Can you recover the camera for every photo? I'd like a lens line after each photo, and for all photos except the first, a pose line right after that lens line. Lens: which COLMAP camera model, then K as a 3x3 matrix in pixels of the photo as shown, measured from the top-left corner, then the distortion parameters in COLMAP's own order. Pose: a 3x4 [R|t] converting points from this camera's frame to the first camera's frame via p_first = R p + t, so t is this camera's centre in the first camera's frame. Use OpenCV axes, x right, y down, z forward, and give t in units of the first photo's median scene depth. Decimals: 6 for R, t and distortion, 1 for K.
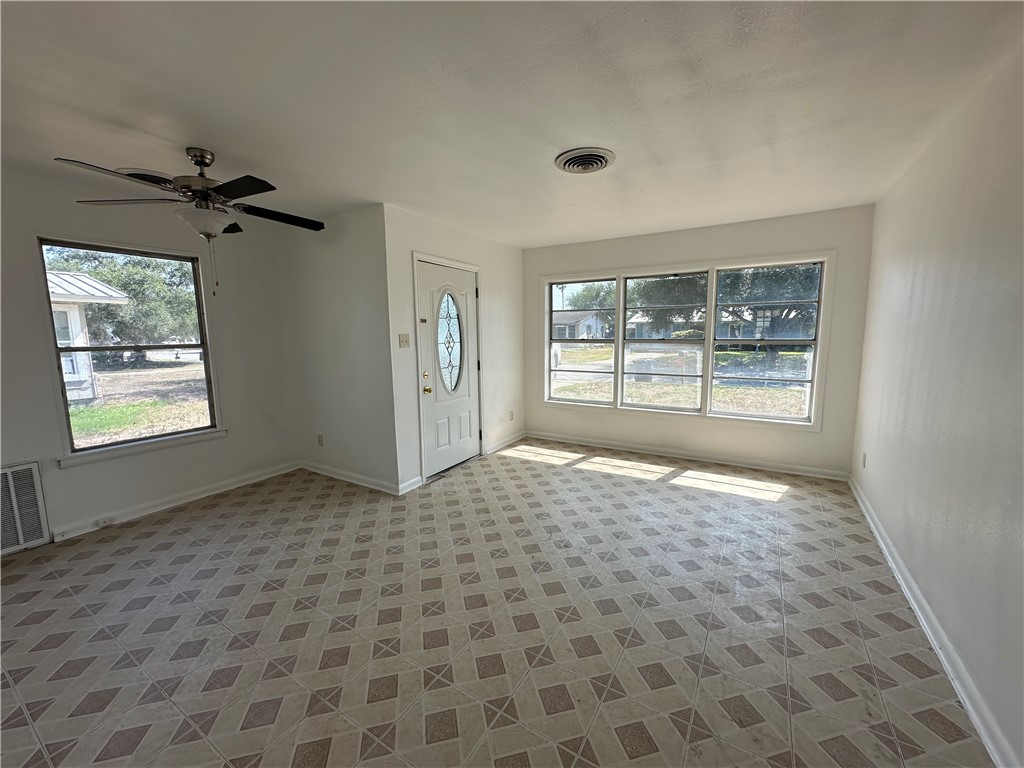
lens RADIAL K [[399.1, 0, 512.0], [0, 399.1, 384.0], [0, 0, 1]] dist [-0.000064, -0.000057]
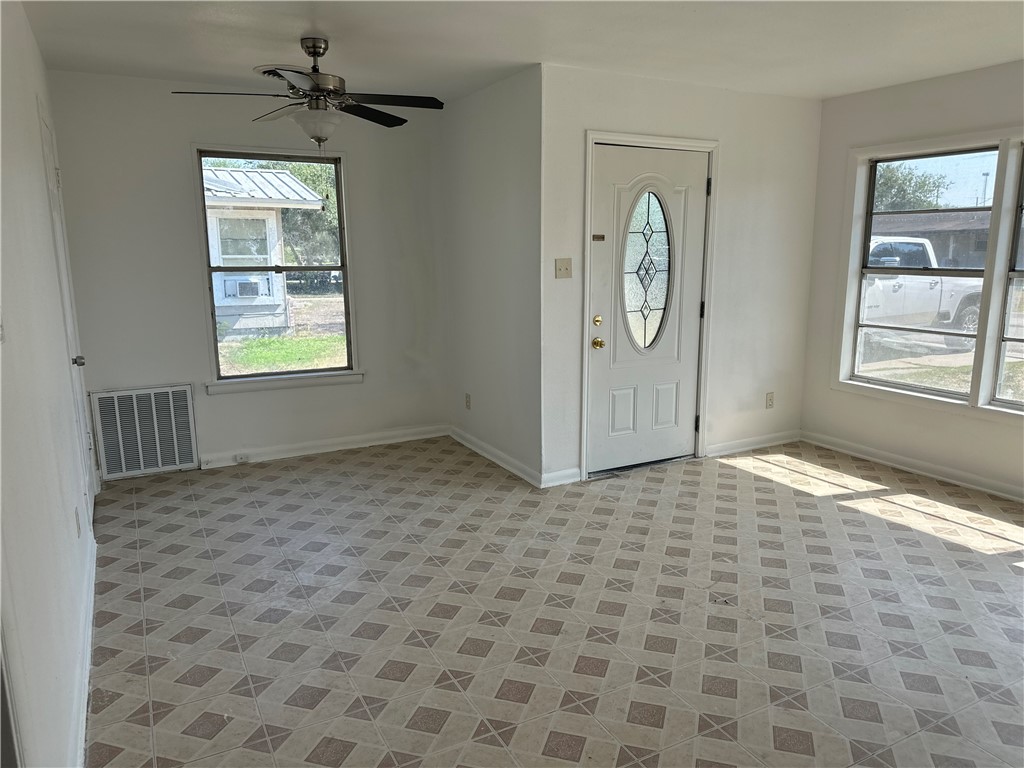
lens RADIAL K [[702.6, 0, 529.3], [0, 702.6, 386.9], [0, 0, 1]] dist [0.148006, -0.240404]
pose [[0.868602, 0.102068, -0.484884, 0.284438], [-0.068632, 0.993905, 0.086271, -0.006246], [0.490735, -0.041656, 0.870313, -0.091444]]
